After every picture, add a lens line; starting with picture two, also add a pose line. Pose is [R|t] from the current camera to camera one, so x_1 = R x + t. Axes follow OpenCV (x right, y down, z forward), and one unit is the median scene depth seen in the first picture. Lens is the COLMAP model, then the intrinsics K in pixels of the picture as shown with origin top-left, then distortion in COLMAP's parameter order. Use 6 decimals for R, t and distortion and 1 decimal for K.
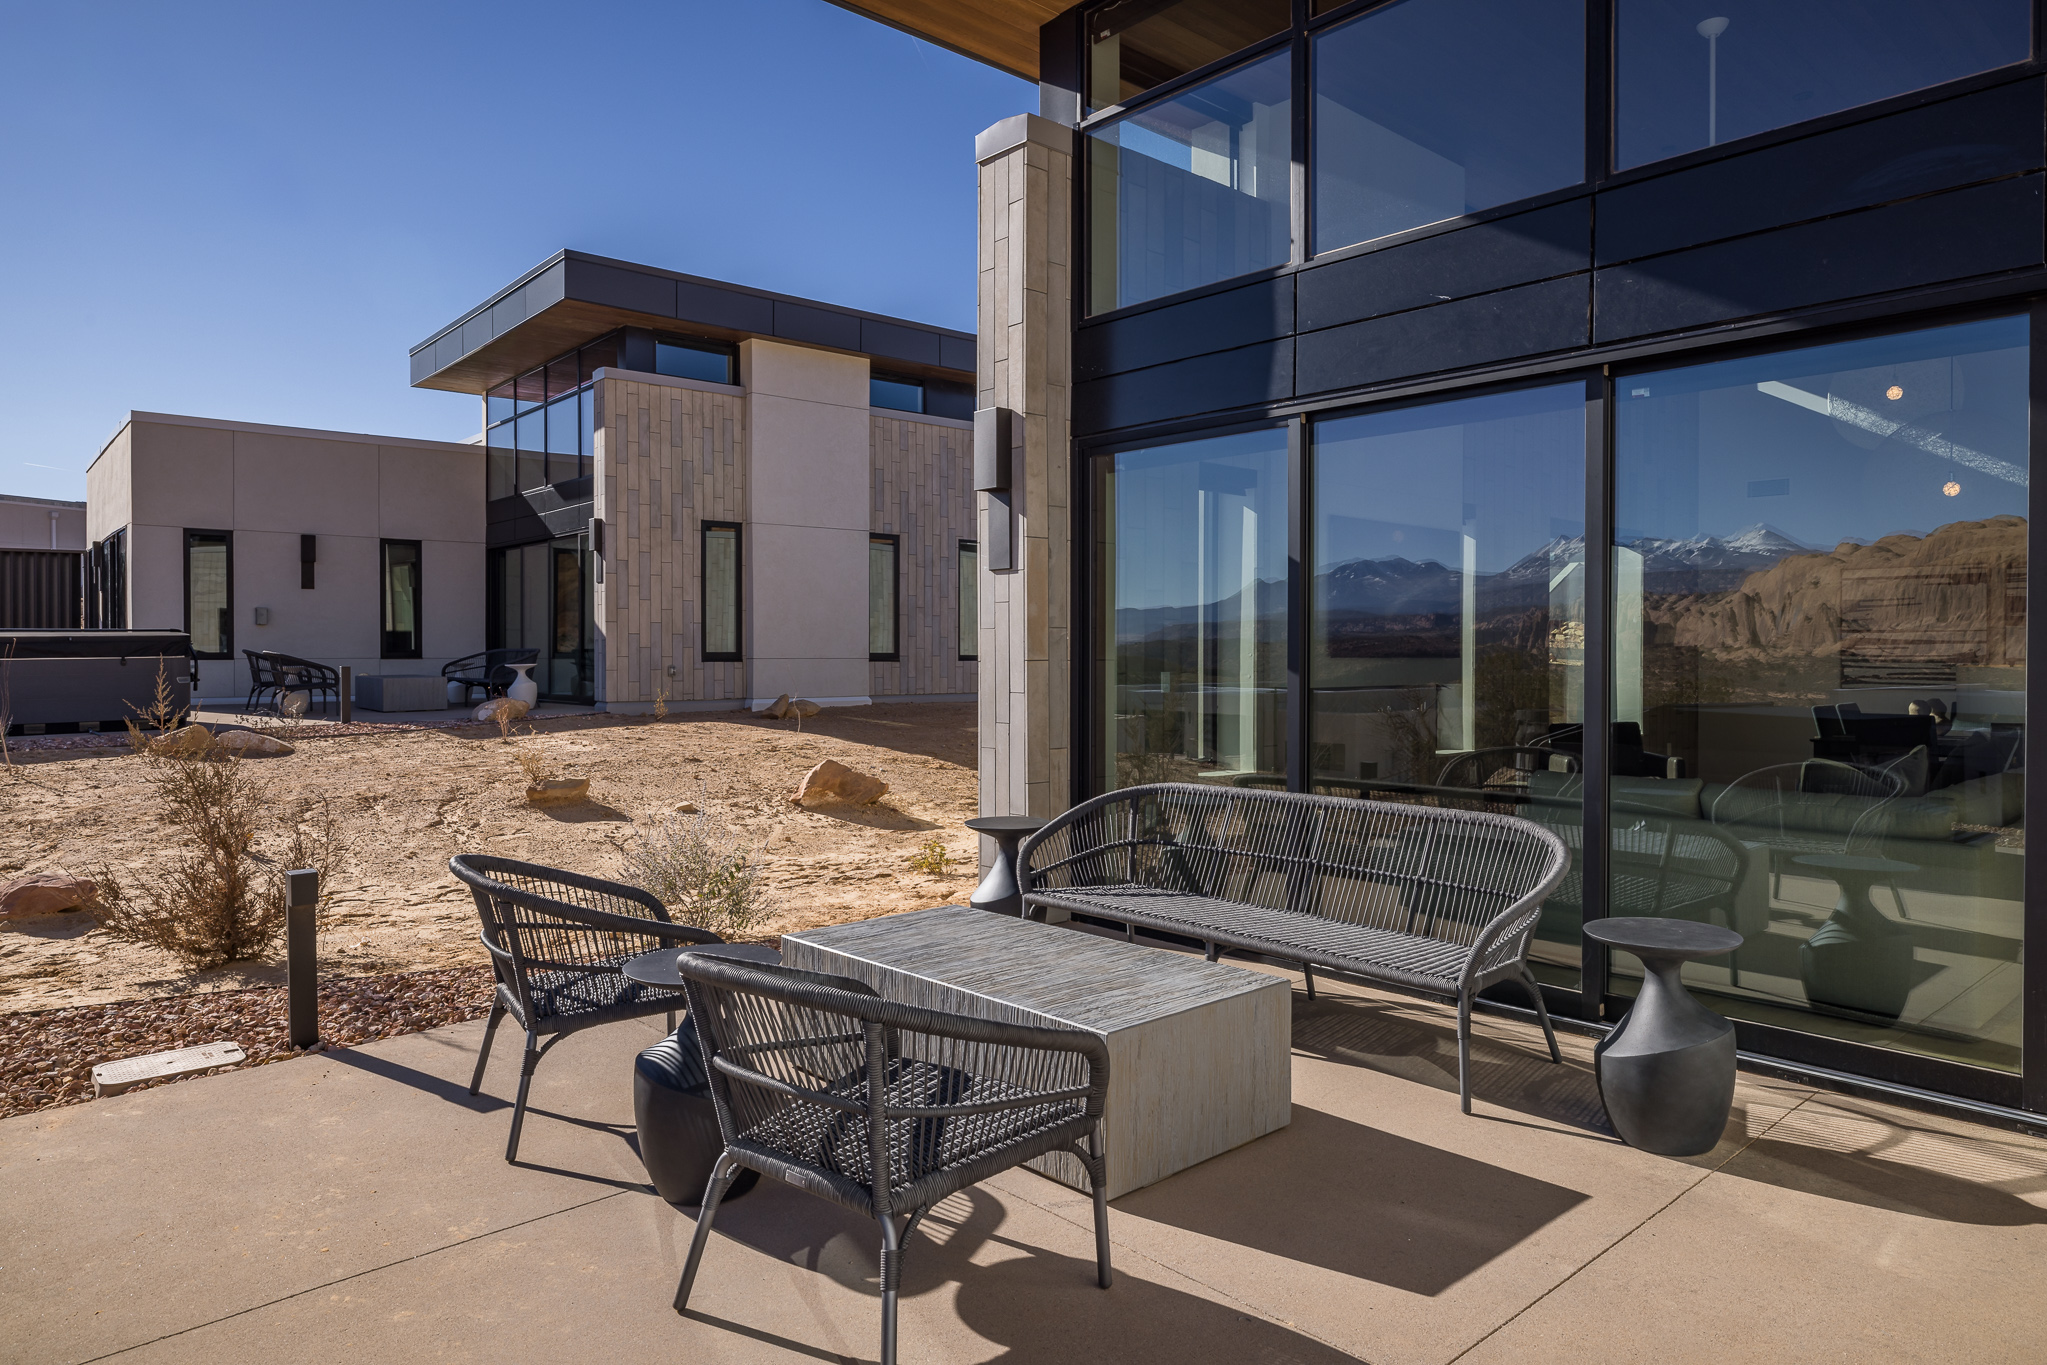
lens RADIAL K [[1298.9, 0, 1023.5], [0, 1298.9, 682.5], [0, 0, 1]] dist [0.063625, 0.000529]
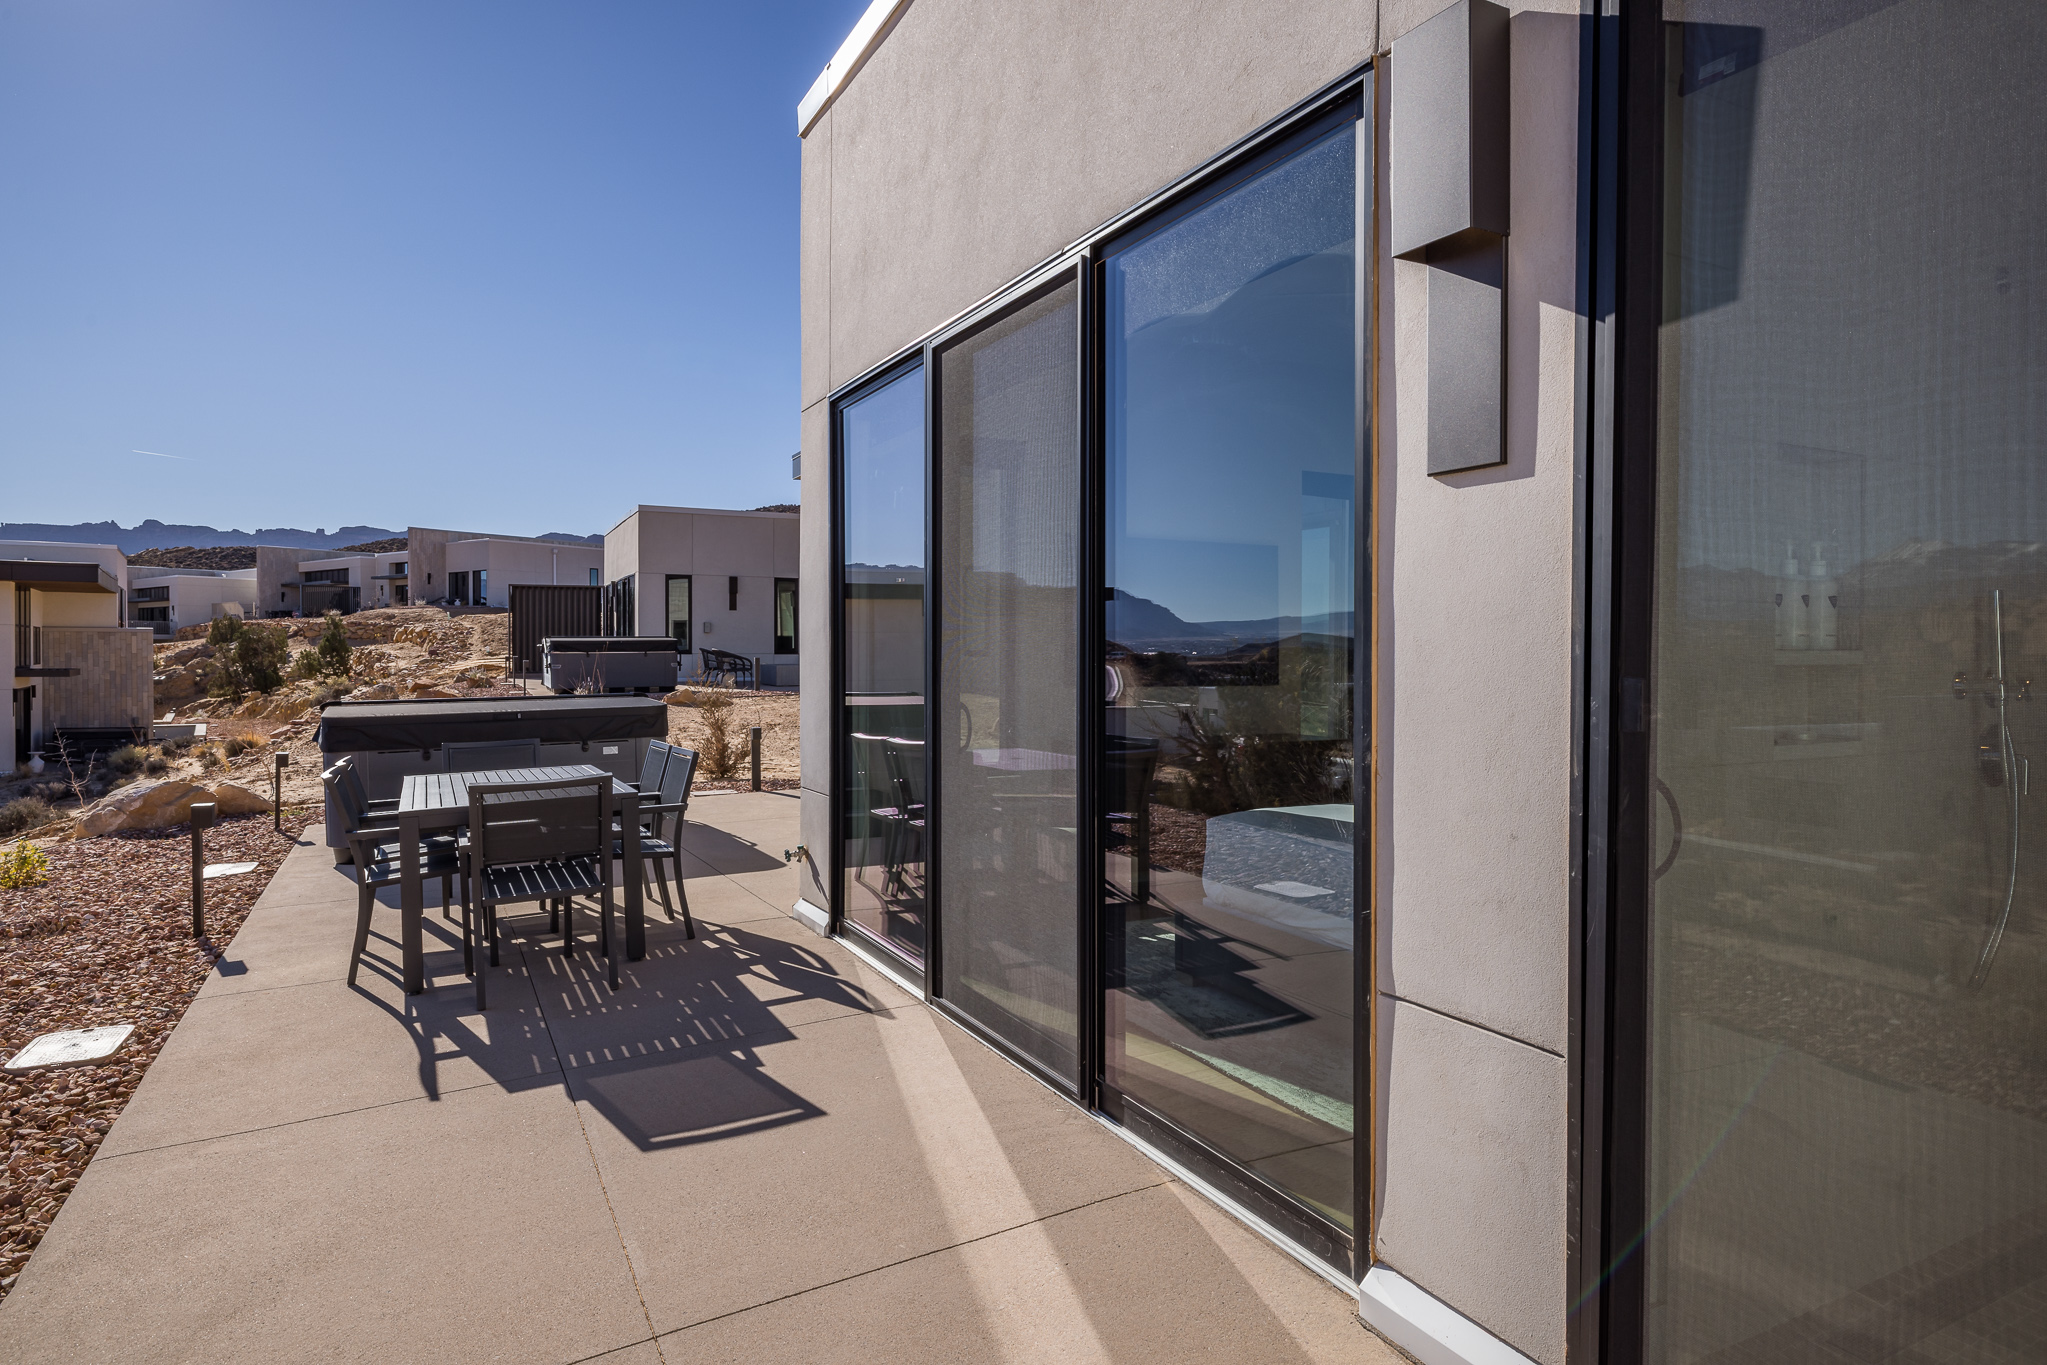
lens RADIAL K [[1167.9, 0, 1016.8], [0, 1167.9, 666.7], [0, 0, 1]] dist [0.001689, 0.000281]
pose [[0.970193, 0.000367, -0.242331, 0.131112], [-0.003346, 0.999924, -0.011882, 0.013071], [0.242309, 0.012339, 0.970121, -0.283378]]
